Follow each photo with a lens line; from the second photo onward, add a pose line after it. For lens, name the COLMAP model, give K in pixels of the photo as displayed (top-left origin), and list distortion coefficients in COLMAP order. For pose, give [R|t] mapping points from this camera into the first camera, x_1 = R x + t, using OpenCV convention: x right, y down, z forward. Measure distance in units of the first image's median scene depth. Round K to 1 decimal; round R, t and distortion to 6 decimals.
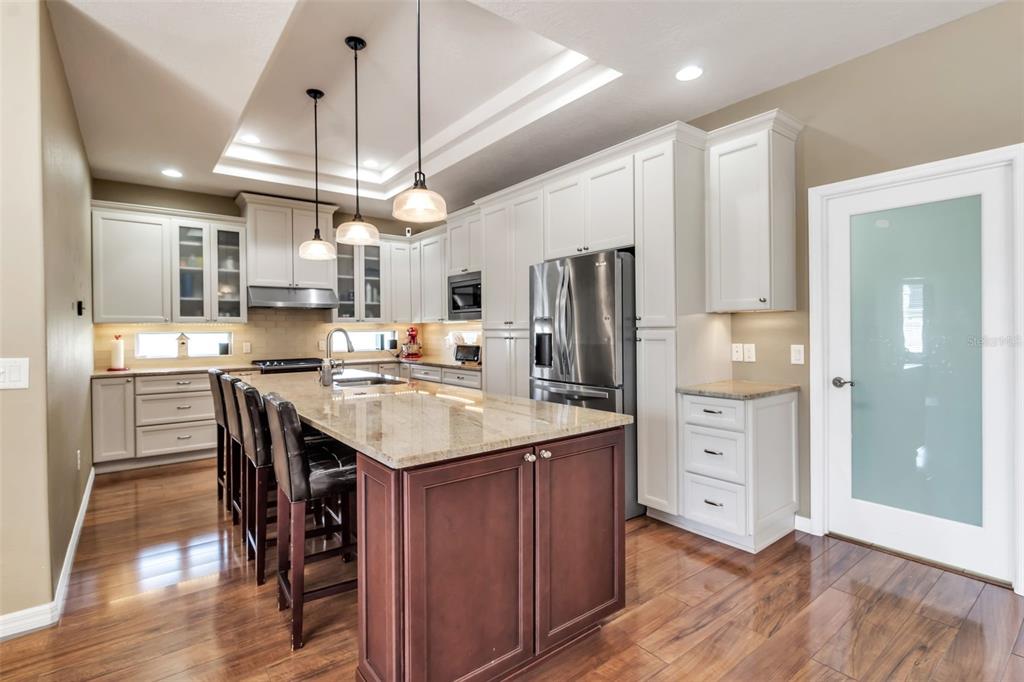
lens RADIAL K [[472.2, 0, 480.0], [0, 472.2, 336.1], [0, 0, 1]] dist [0.009719, -0.002094]
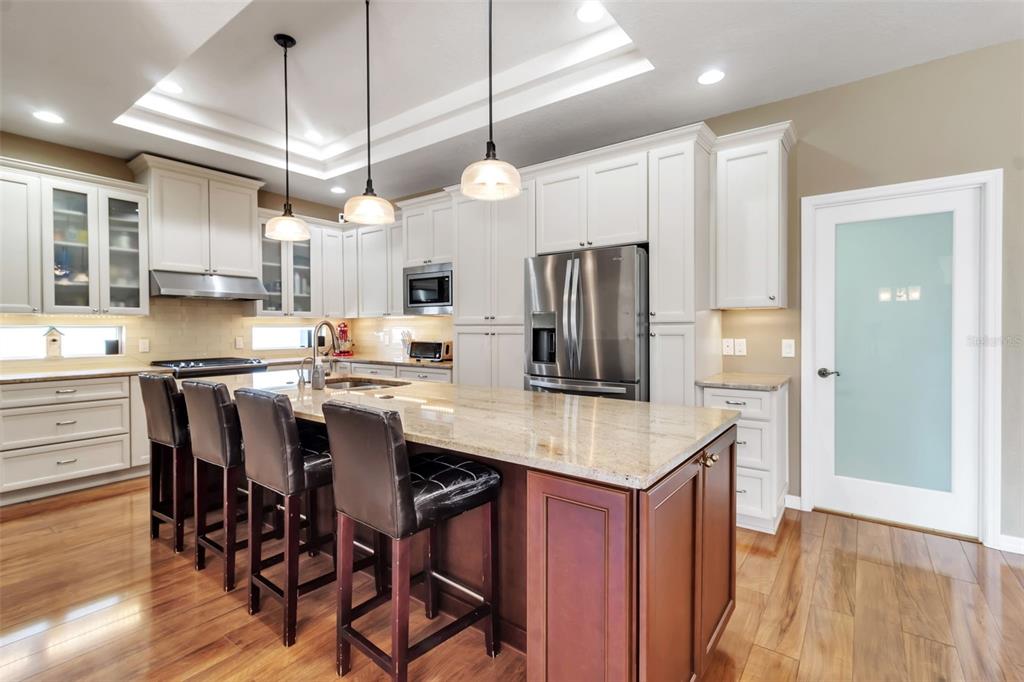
lens RADIAL K [[472.2, 0, 507.2], [0, 472.2, 334.9], [0, 0, 1]] dist [0.009719, -0.002094]
pose [[0.965316, 0.001209, 0.261081, -0.204297], [-0.002141, 0.999992, 0.003286, 0.004467], [-0.261075, -0.003731, 0.965311, 0.092691]]
